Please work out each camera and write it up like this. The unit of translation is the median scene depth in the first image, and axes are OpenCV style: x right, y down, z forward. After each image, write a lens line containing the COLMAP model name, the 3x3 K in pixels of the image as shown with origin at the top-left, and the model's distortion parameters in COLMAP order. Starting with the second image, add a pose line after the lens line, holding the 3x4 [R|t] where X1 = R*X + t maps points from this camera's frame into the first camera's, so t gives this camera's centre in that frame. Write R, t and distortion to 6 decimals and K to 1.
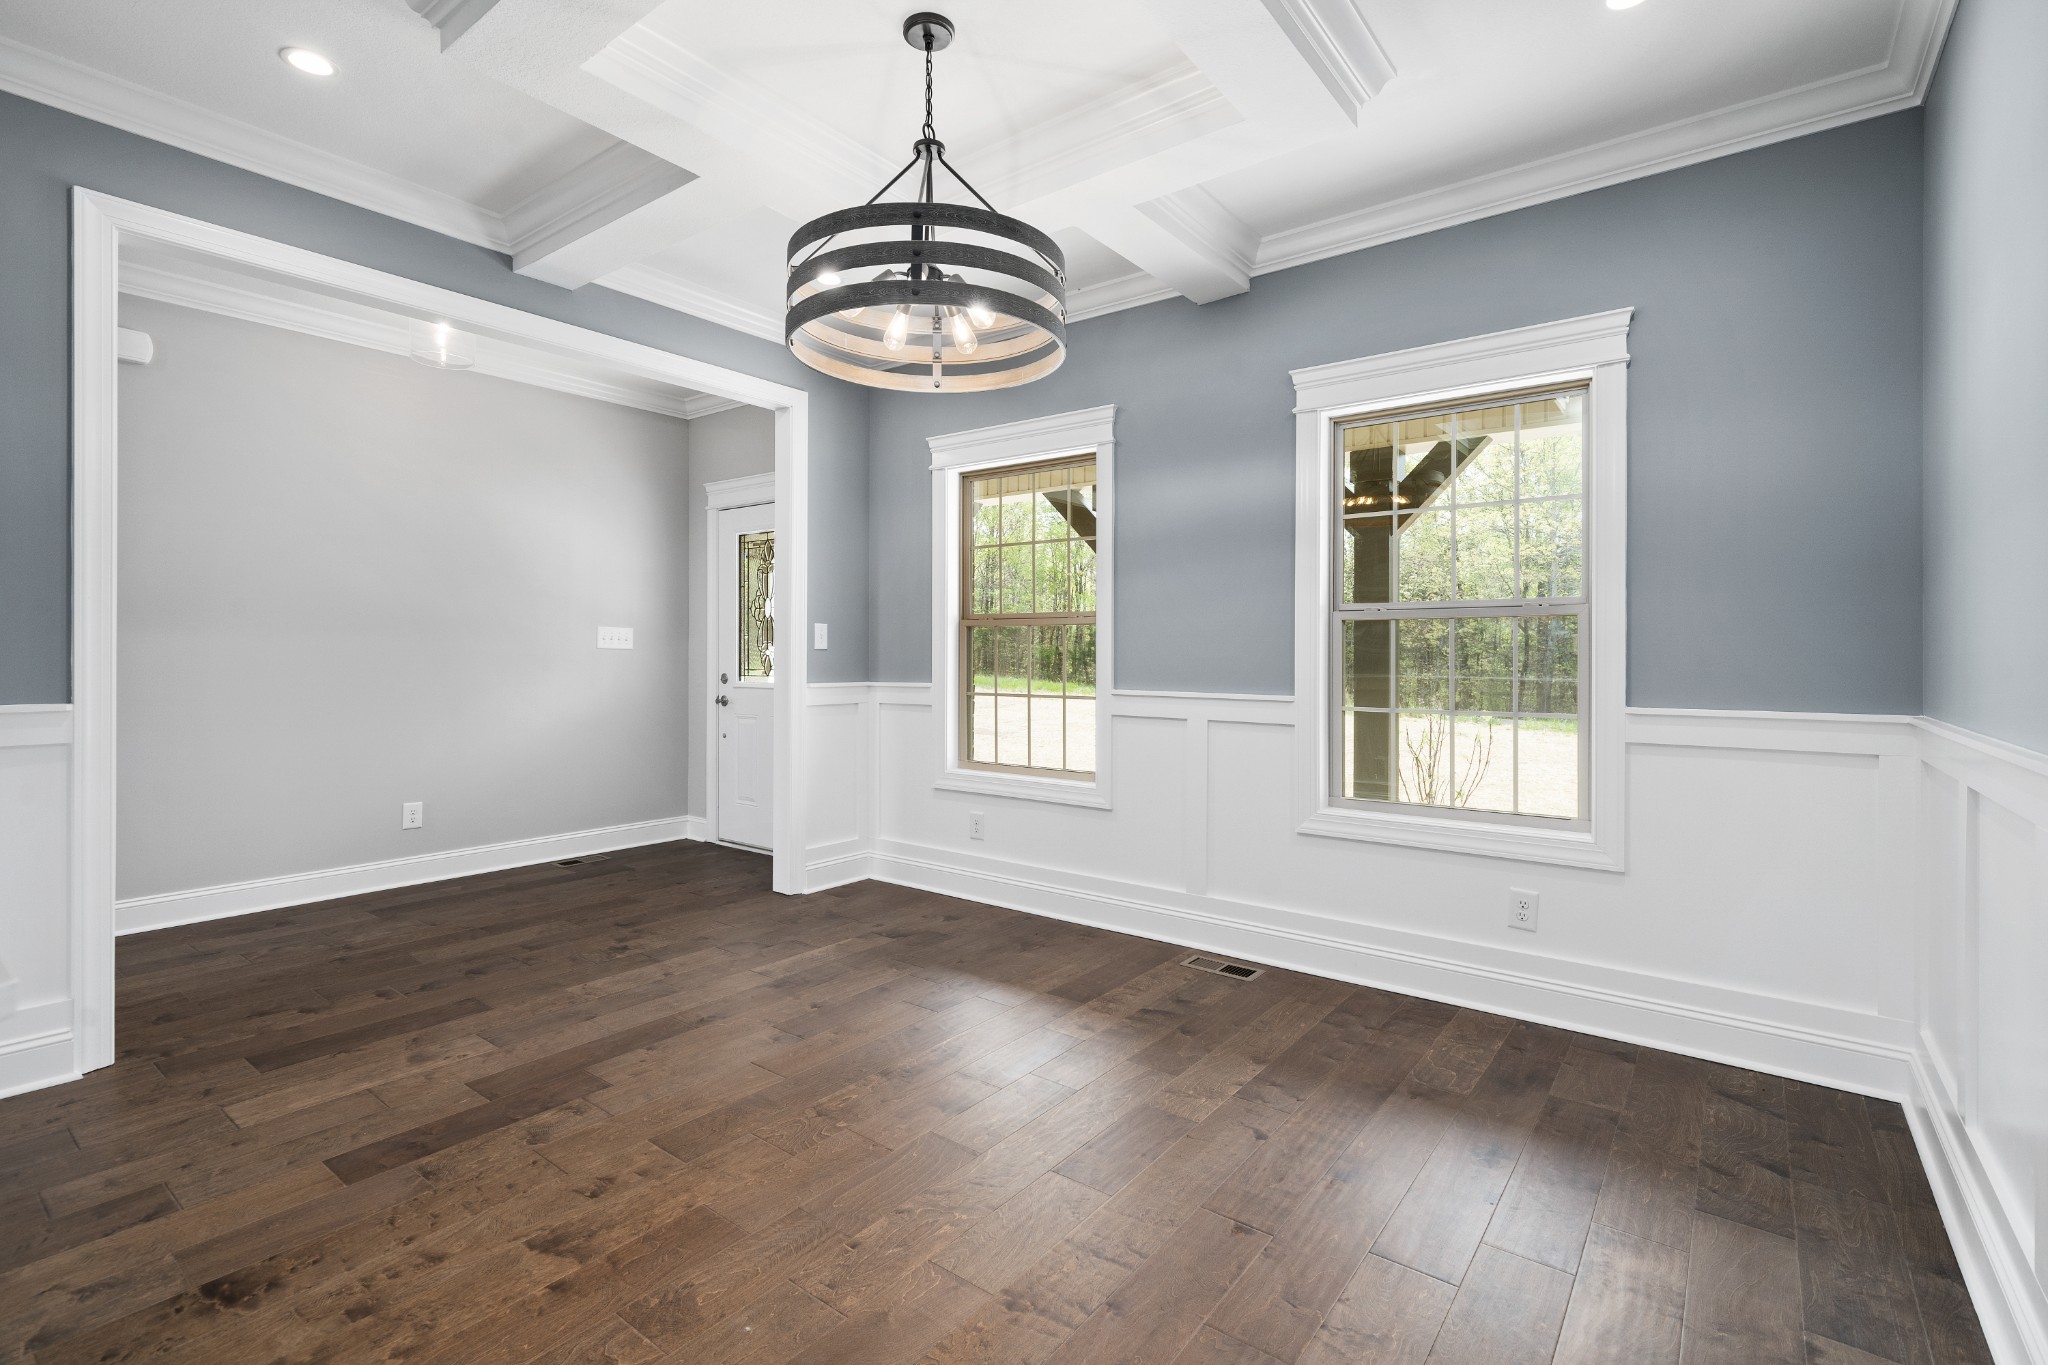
lens RADIAL K [[926.8, 0, 1038.2], [0, 926.8, 668.9], [0, 0, 1]] dist [0.003987, 0.000460]
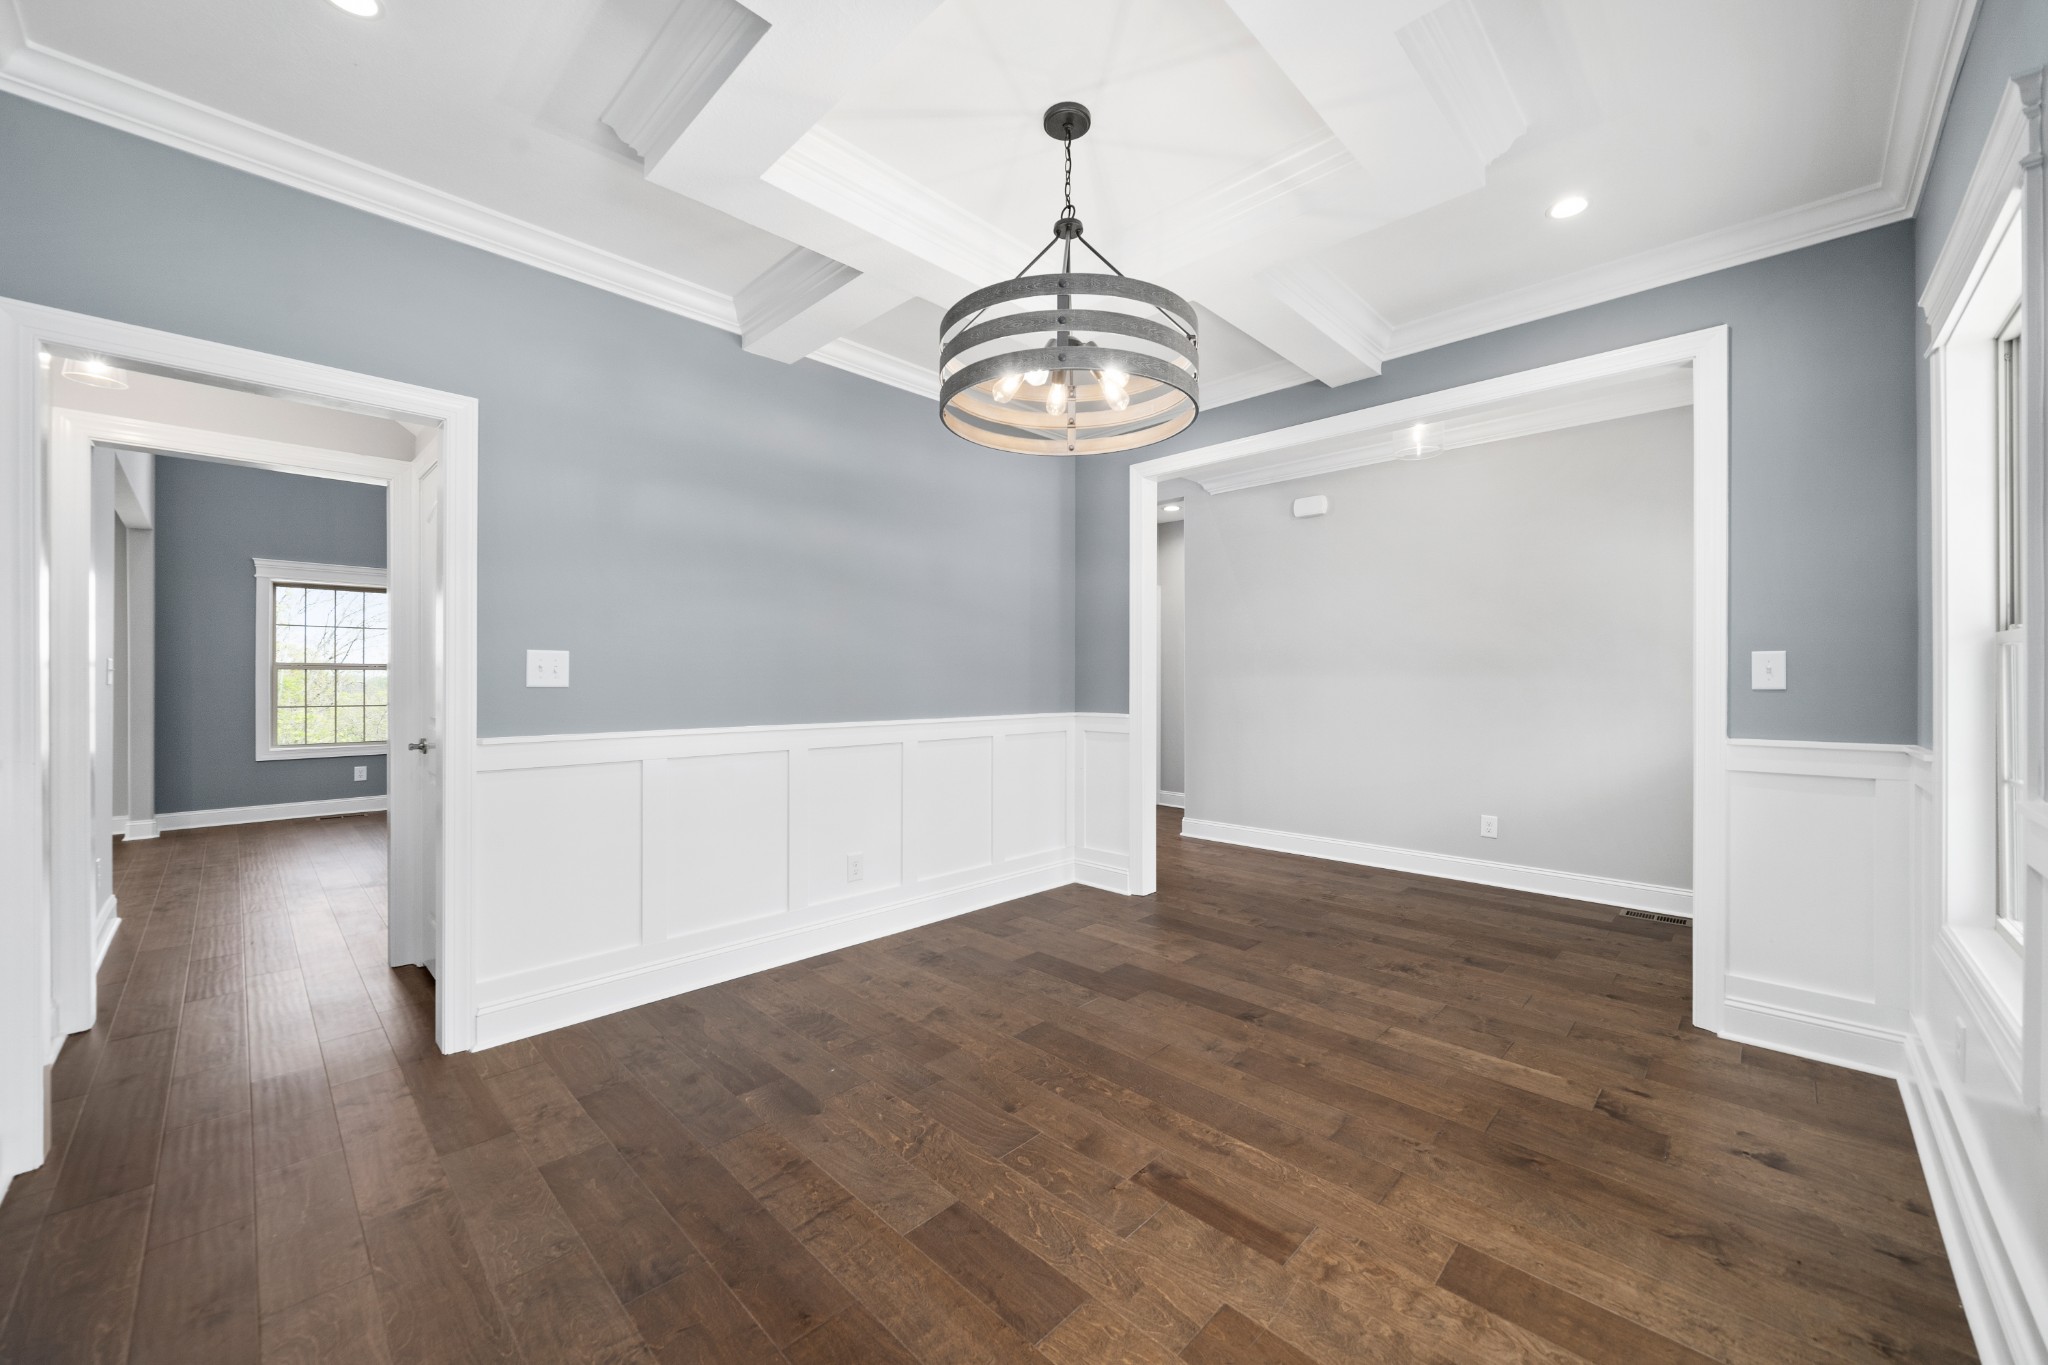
lens RADIAL K [[792.3, 0, 1035.9], [0, 792.3, 676.7], [0, 0, 1]] dist [-0.000020, -0.000128]
pose [[-0.121237, -0.009509, -0.992578, 0.564330], [-0.019669, 0.999781, -0.007175, -0.021413], [0.992429, 0.018653, -0.121397, 0.759692]]
